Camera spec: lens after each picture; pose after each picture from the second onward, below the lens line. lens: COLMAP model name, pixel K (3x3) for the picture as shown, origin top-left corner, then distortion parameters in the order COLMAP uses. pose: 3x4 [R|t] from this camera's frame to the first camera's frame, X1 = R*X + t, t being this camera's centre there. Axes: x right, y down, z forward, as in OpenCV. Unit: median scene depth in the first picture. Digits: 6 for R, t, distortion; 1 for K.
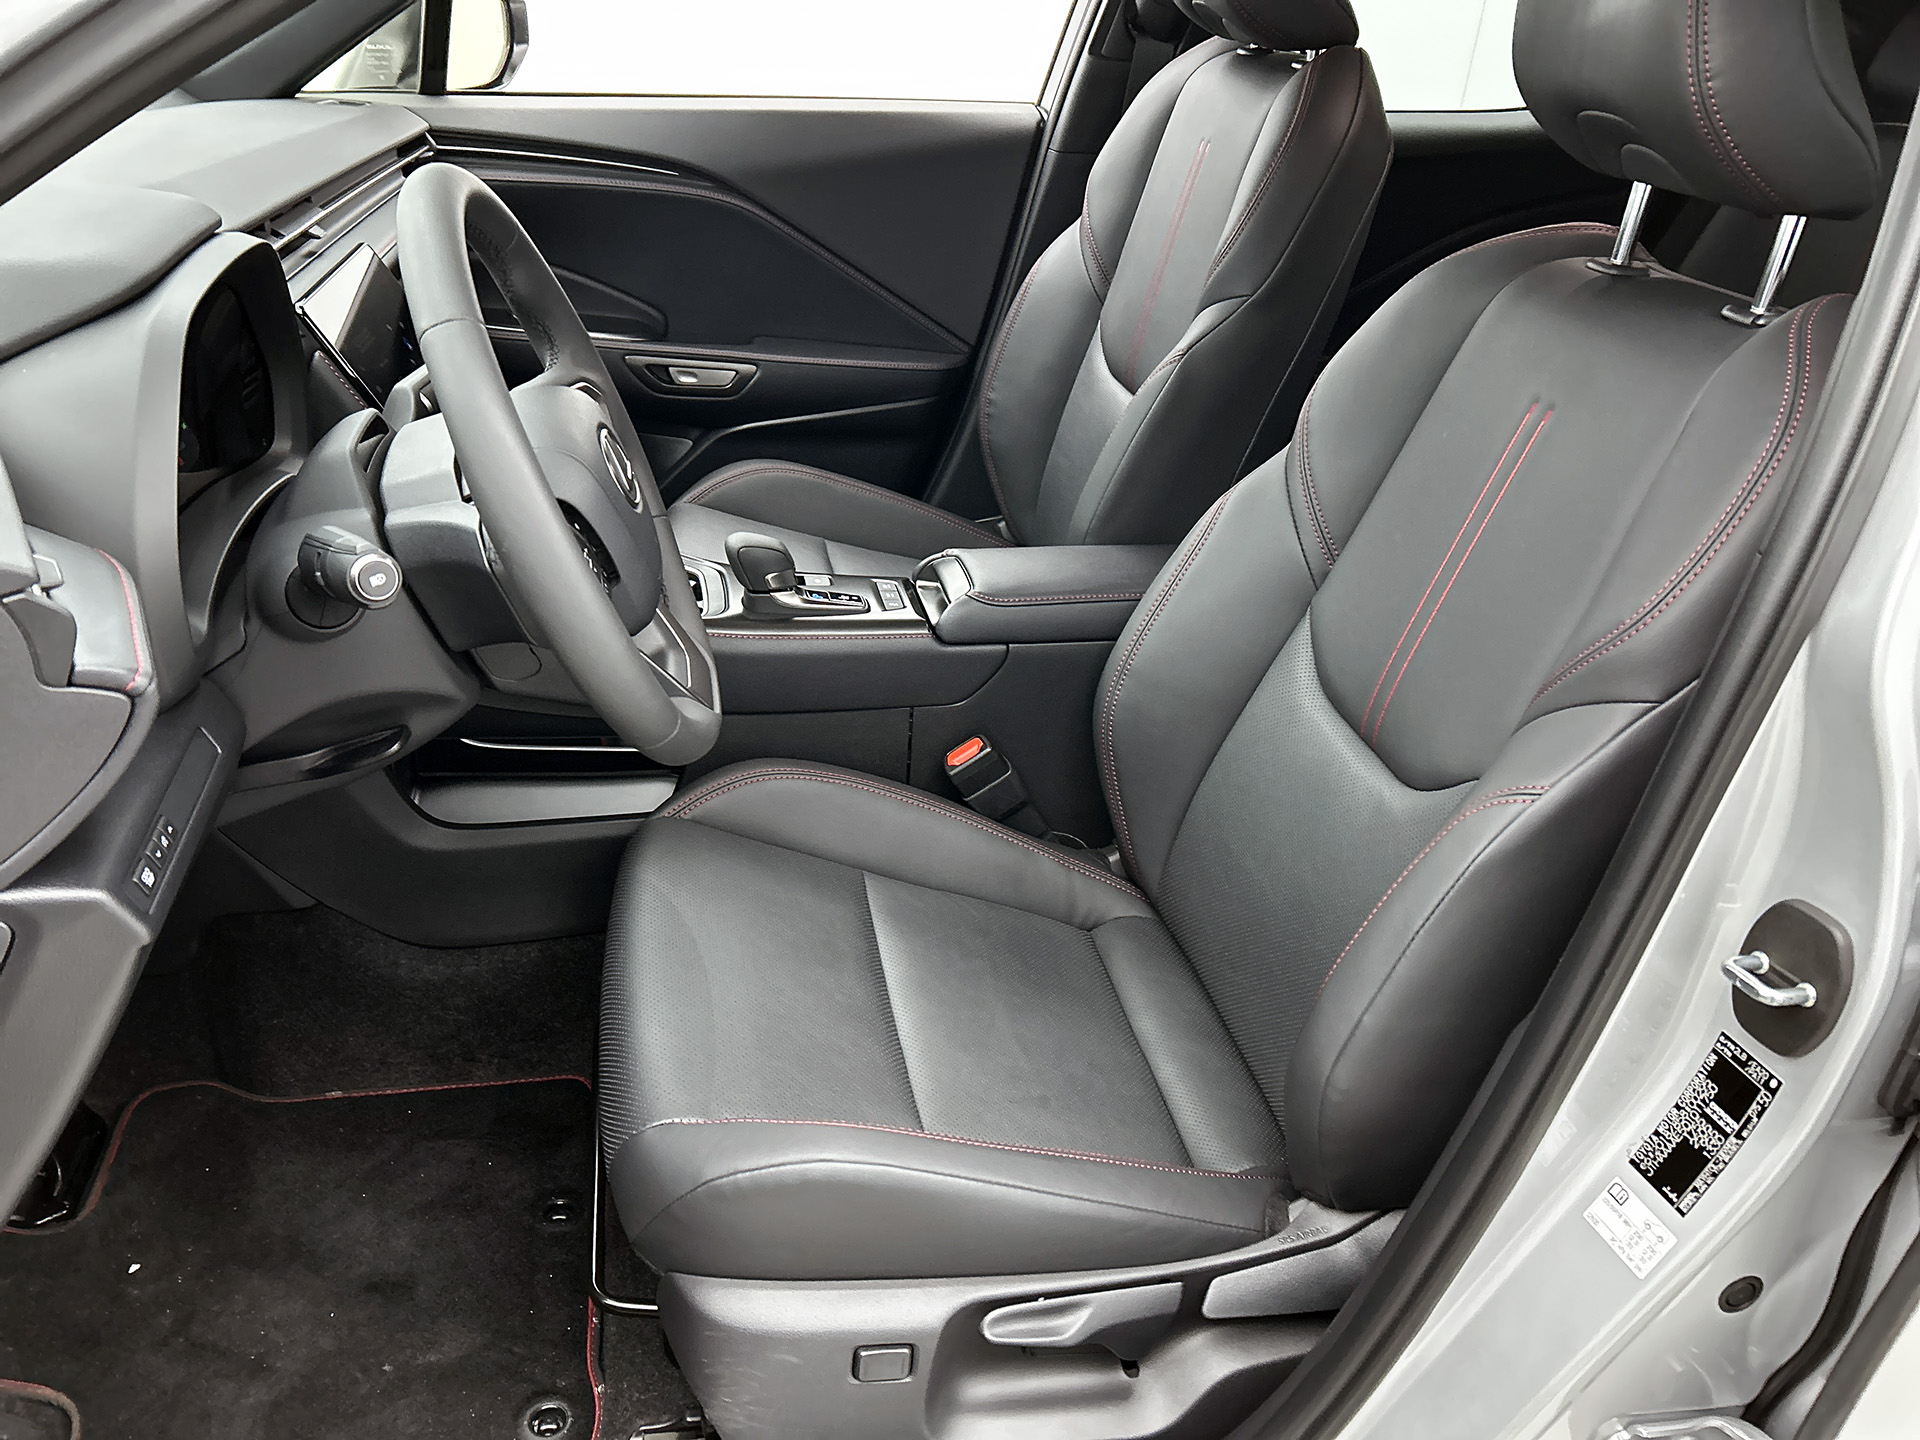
lens RADIAL K [[1477.1, 0, 961.8], [0, 1477.1, 757.7], [0, 0, 1]] dist [0.030472, -0.000218]
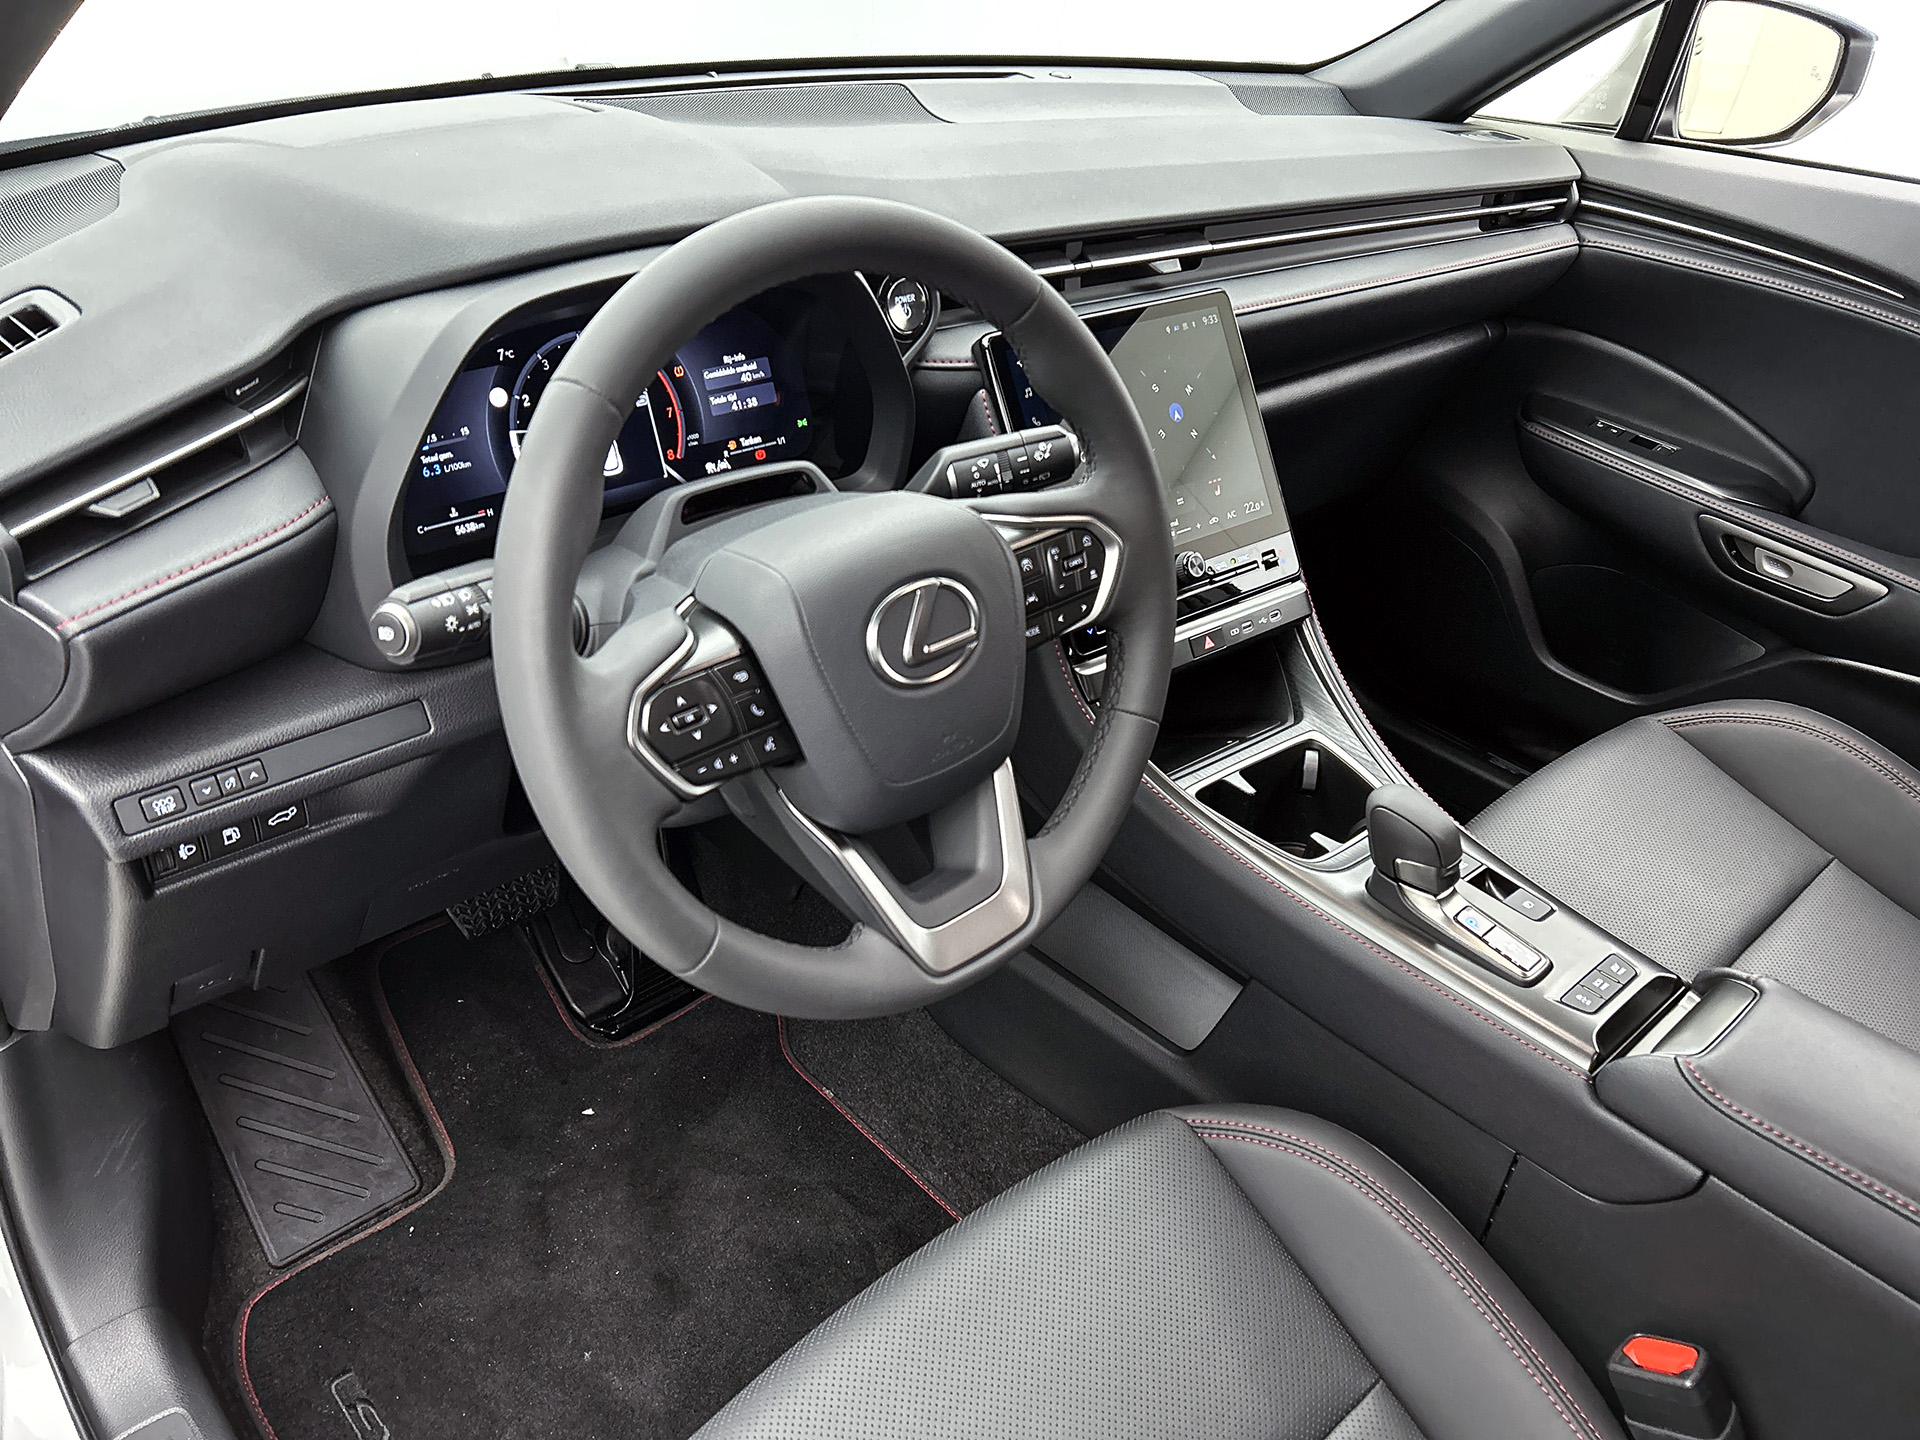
lens RADIAL K [[1457.6, 0, 902.5], [0, 1457.6, 781.7], [0, 0, 1]] dist [0.000293, -0.004242]
pose [[0.511925, 0.455617, -0.728248, 0.165813], [-0.445352, 0.865695, 0.228546, -0.151524], [0.734571, 0.207329, 0.646081, 0.282494]]
